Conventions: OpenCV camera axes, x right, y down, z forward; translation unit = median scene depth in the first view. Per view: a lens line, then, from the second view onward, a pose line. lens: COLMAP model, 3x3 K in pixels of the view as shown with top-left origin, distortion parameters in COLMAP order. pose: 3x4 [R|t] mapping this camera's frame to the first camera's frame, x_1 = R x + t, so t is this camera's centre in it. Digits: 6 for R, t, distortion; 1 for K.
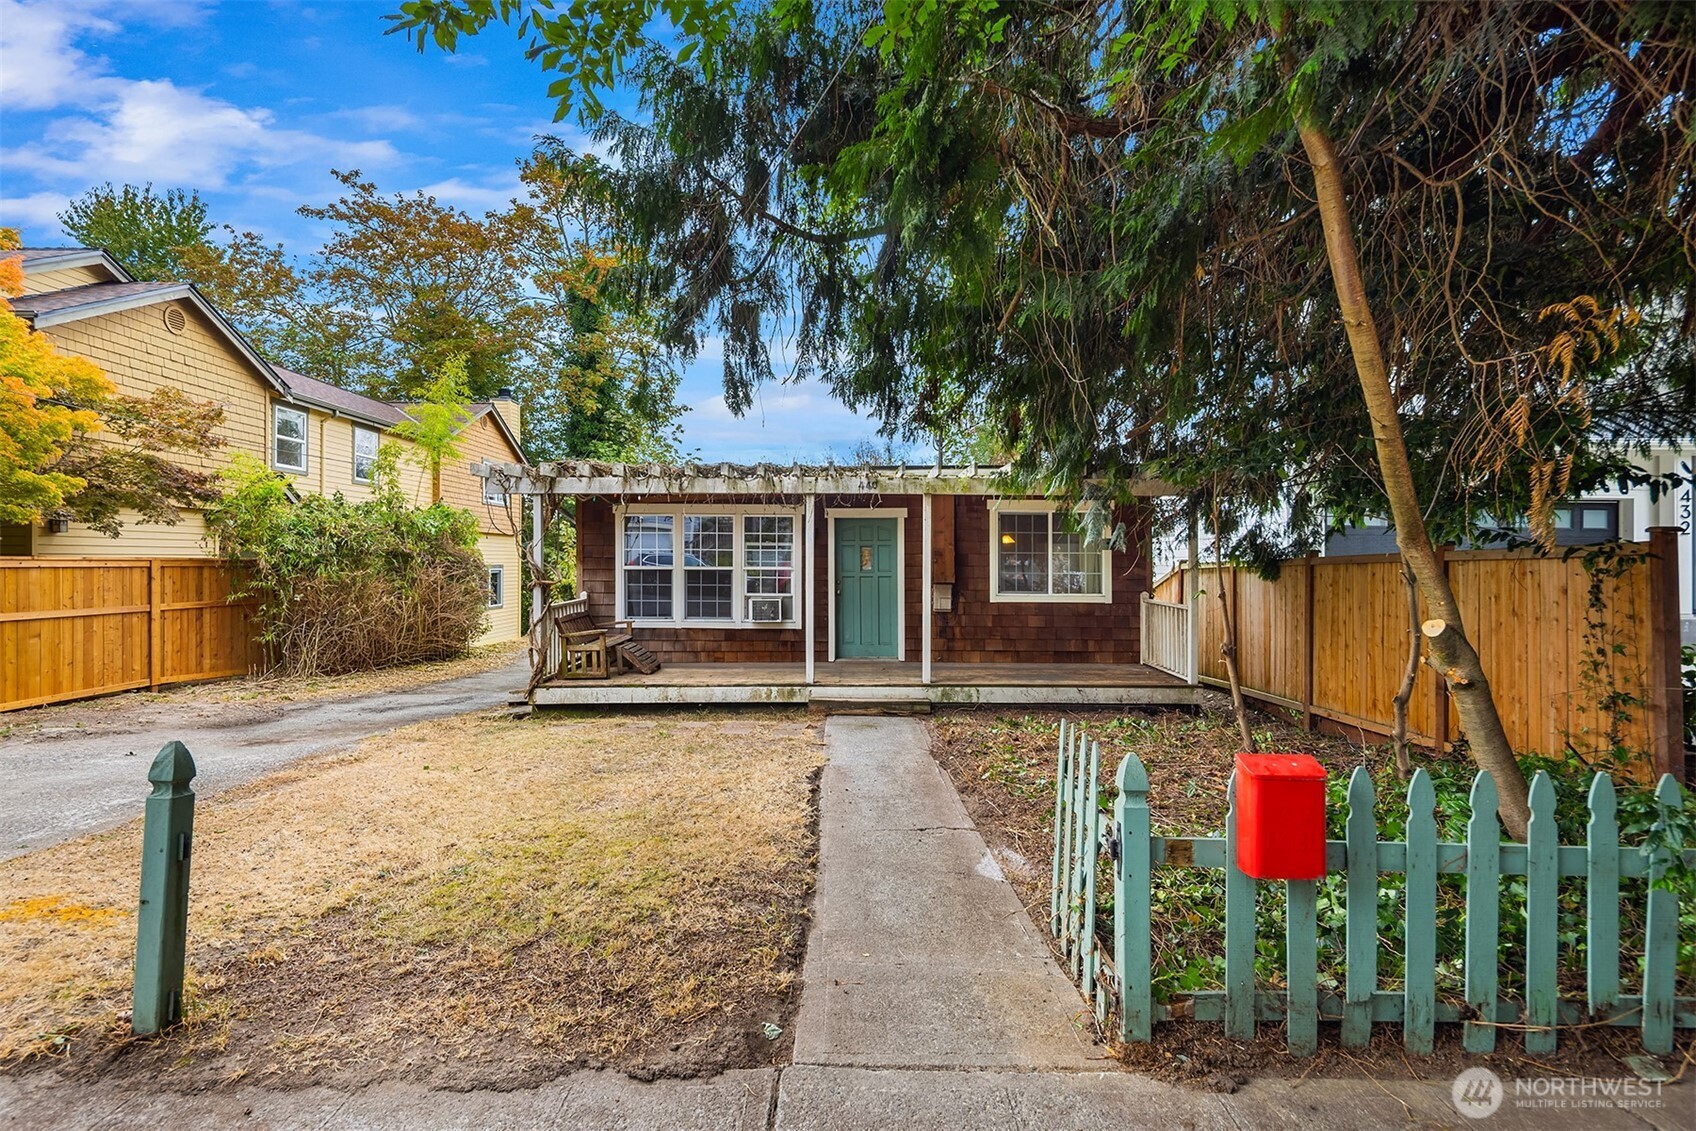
lens RADIAL K [[813.8, 0, 851.1], [0, 813.8, 560.4], [0, 0, 1]] dist [0.001220, 0.001134]
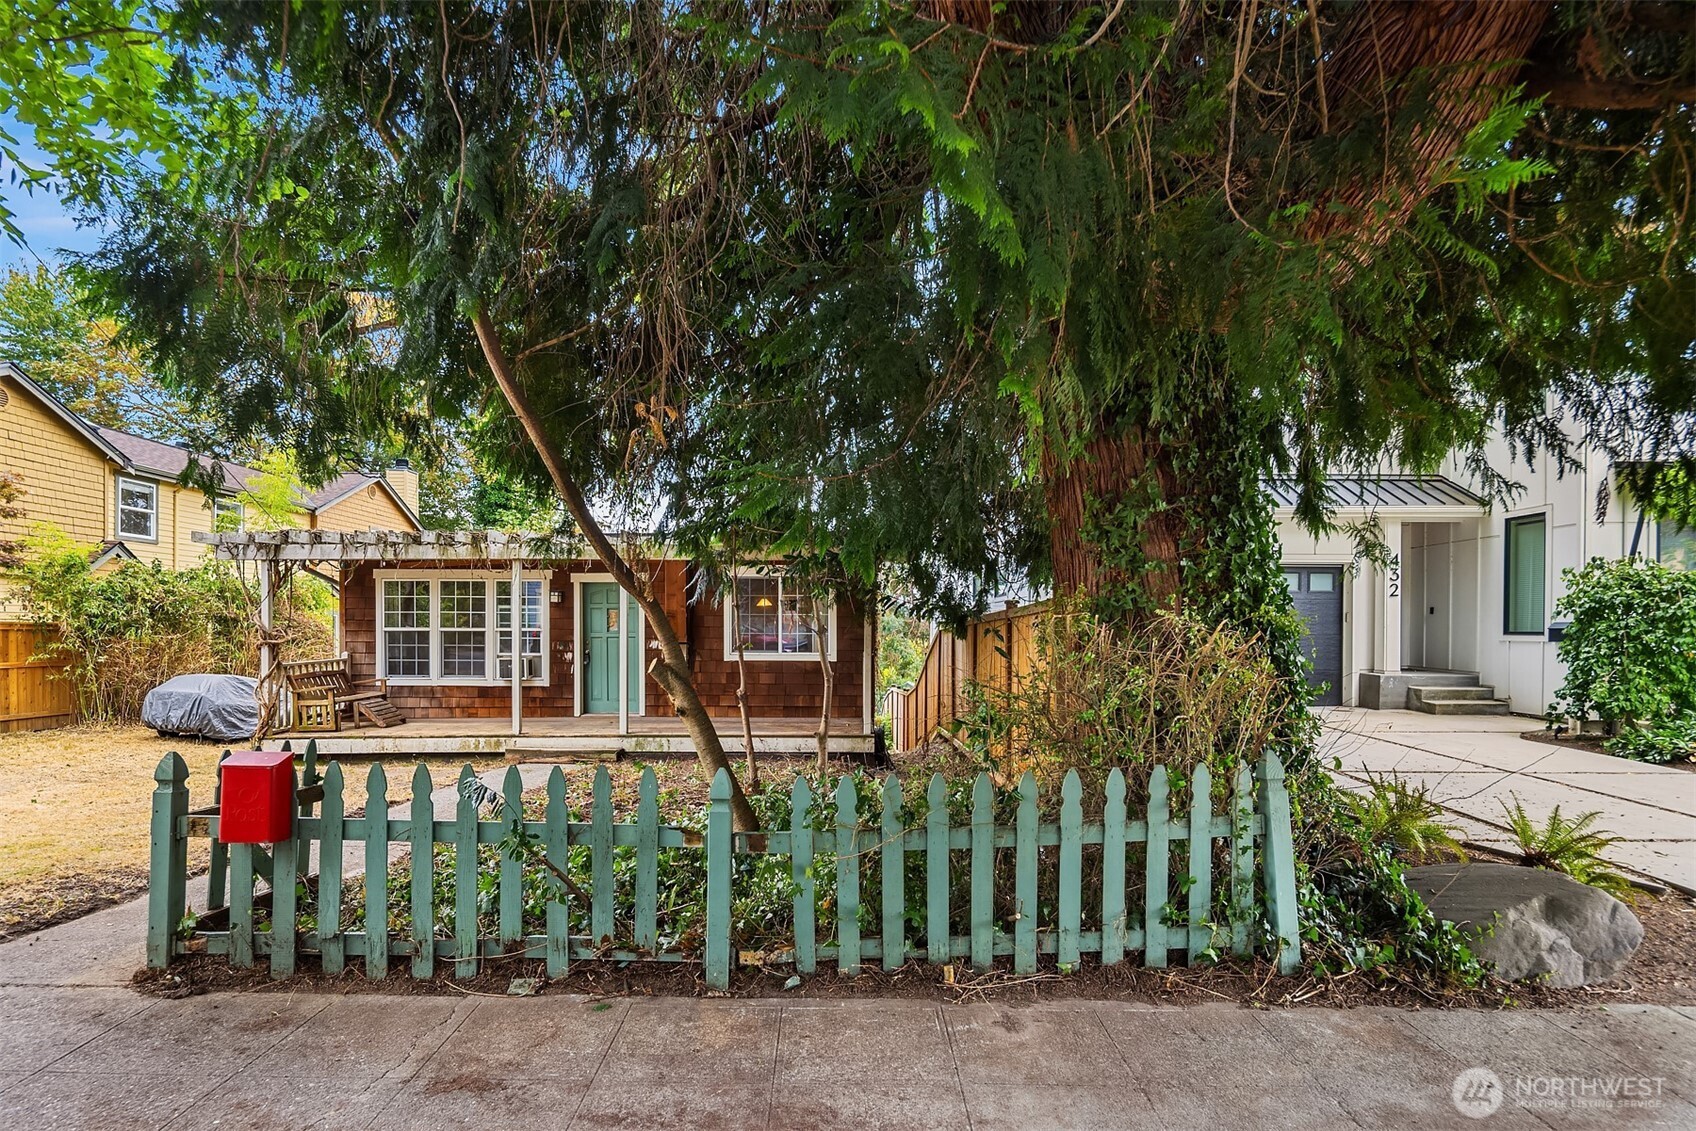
lens RADIAL K [[815.6, 0, 843.5], [0, 815.6, 634.9], [0, 0, 1]] dist [-0.000774, -0.000665]
pose [[0.999997, -0.002315, 0.000383, 0.324520], [0.002312, 0.999966, 0.007901, 0.009260], [-0.000401, -0.007900, 0.999969, -0.069849]]
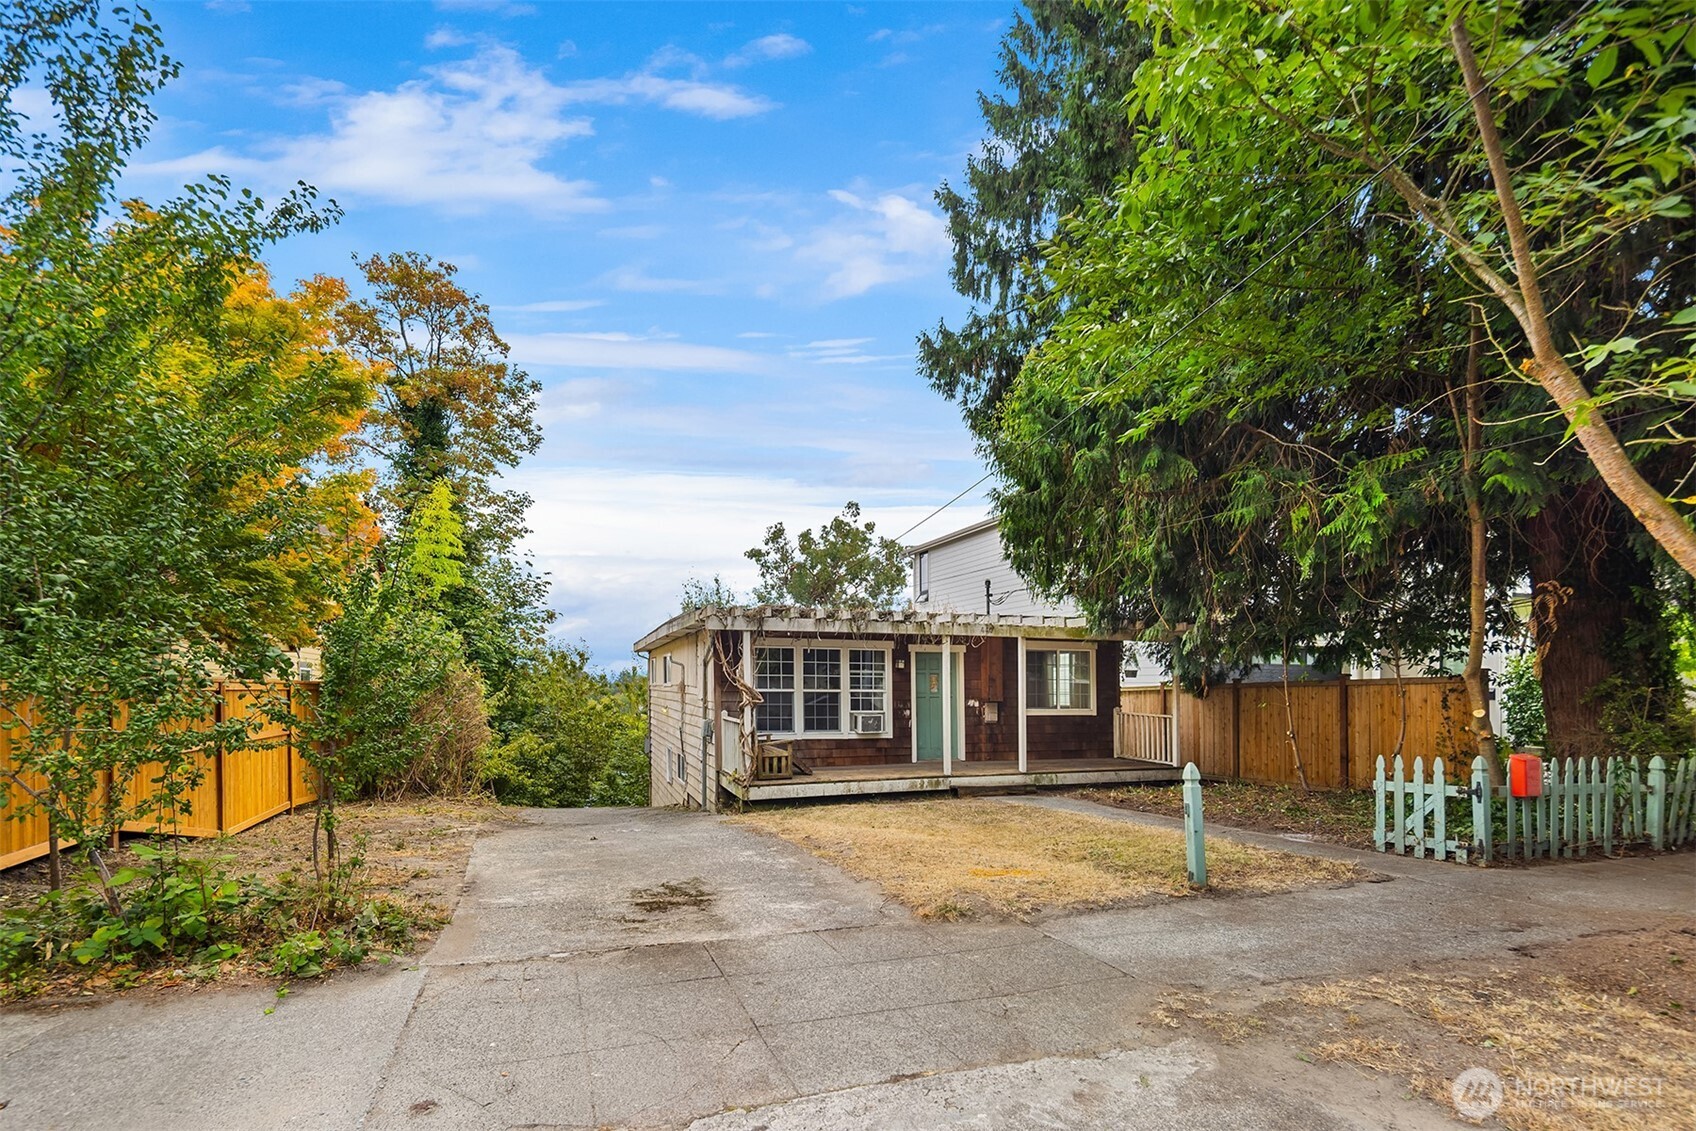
lens RADIAL K [[813.1, 0, 840.9], [0, 813.1, 692.3], [0, 0, 1]] dist [0.000045, -0.000352]
pose [[0.940743, -0.002030, 0.339115, -0.570613], [-0.000846, 0.999965, 0.008333, 0.001496], [-0.339121, -0.008126, 0.940708, -0.177471]]
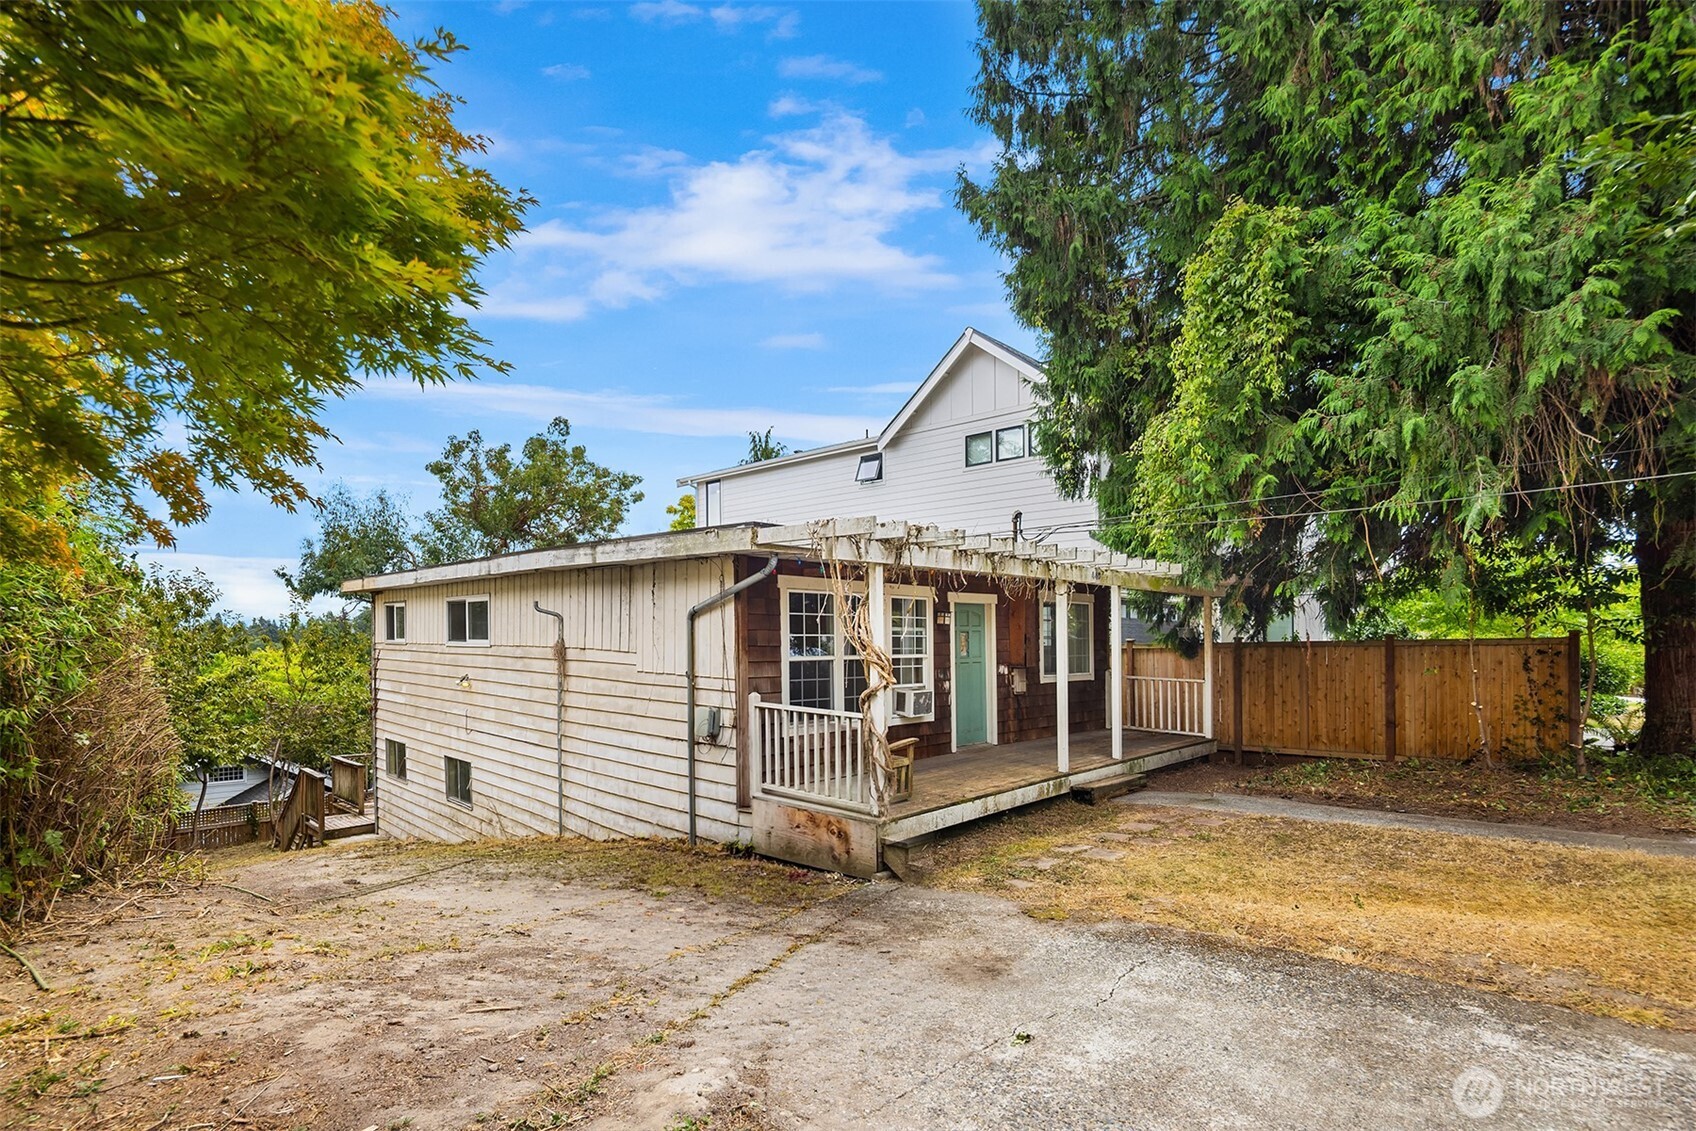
lens RADIAL K [[815.6, 0, 843.5], [0, 815.6, 634.9], [0, 0, 1]] dist [-0.000774, -0.000665]
pose [[0.687519, -0.000977, 0.726165, -0.805289], [-0.000453, 0.999998, 0.001774, -0.015358], [-0.726166, -0.001549, 0.687518, 0.433741]]
